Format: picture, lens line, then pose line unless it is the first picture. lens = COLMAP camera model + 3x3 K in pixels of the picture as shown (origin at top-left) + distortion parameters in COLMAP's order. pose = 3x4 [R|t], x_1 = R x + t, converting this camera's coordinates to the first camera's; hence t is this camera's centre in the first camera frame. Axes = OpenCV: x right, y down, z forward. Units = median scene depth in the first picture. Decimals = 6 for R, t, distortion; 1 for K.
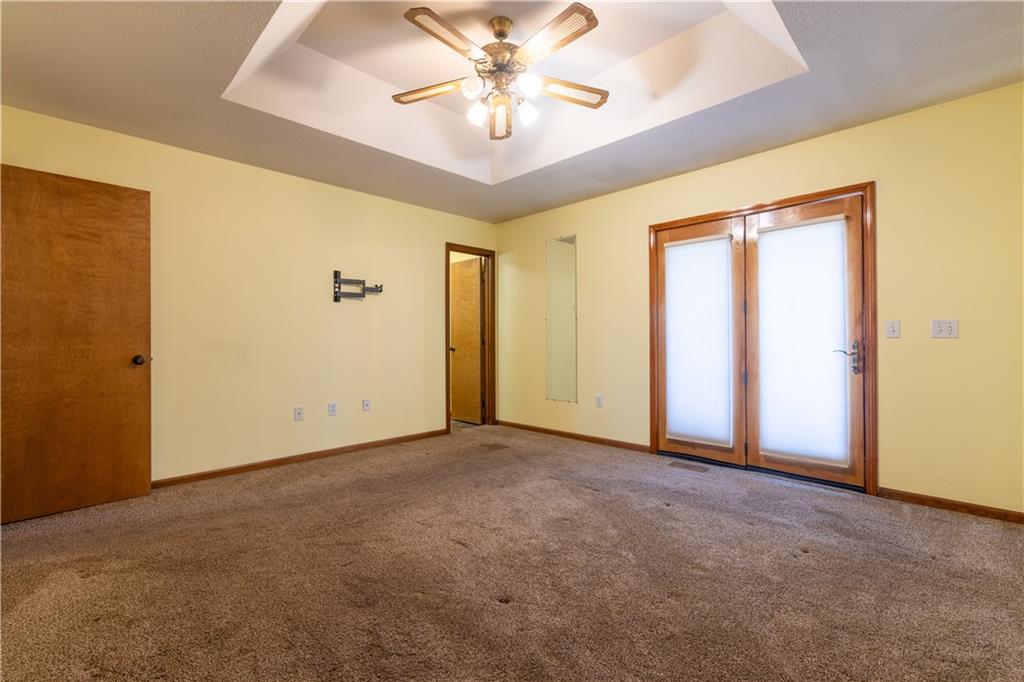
lens RADIAL K [[445.4, 0, 509.0], [0, 445.4, 339.1], [0, 0, 1]] dist [-0.005851, 0.002604]
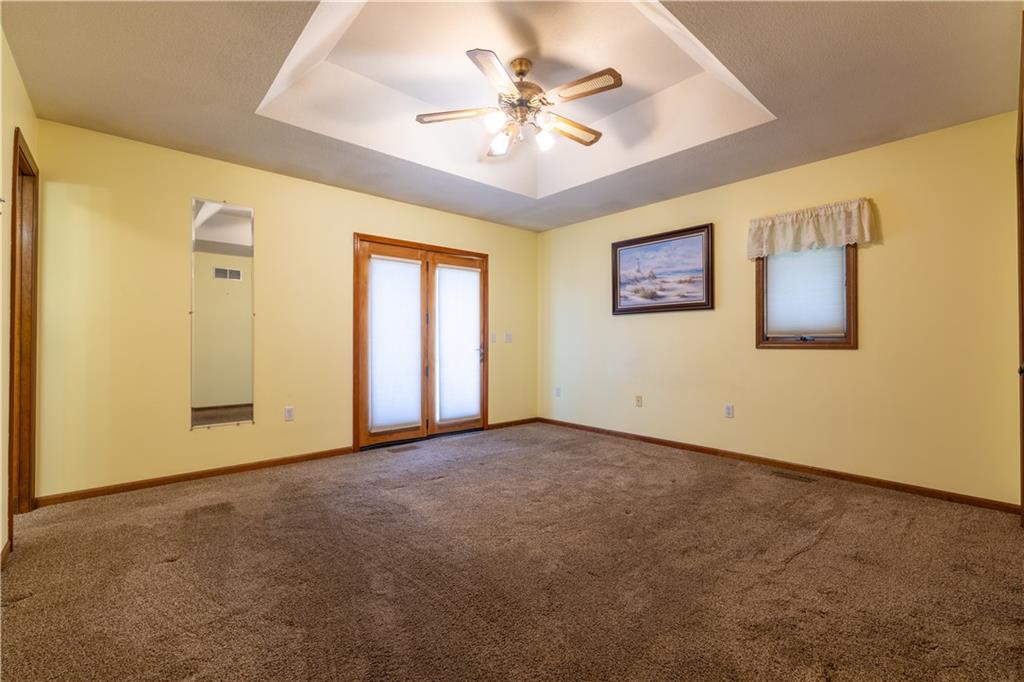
lens RADIAL K [[445.4, 0, 511.1], [0, 445.4, 341.1], [0, 0, 1]] dist [-0.005851, 0.002604]
pose [[0.057874, 0.005176, 0.998310, -0.795943], [-0.004426, 0.999978, -0.004928, 0.001107], [-0.998314, -0.004133, 0.057896, 0.662330]]
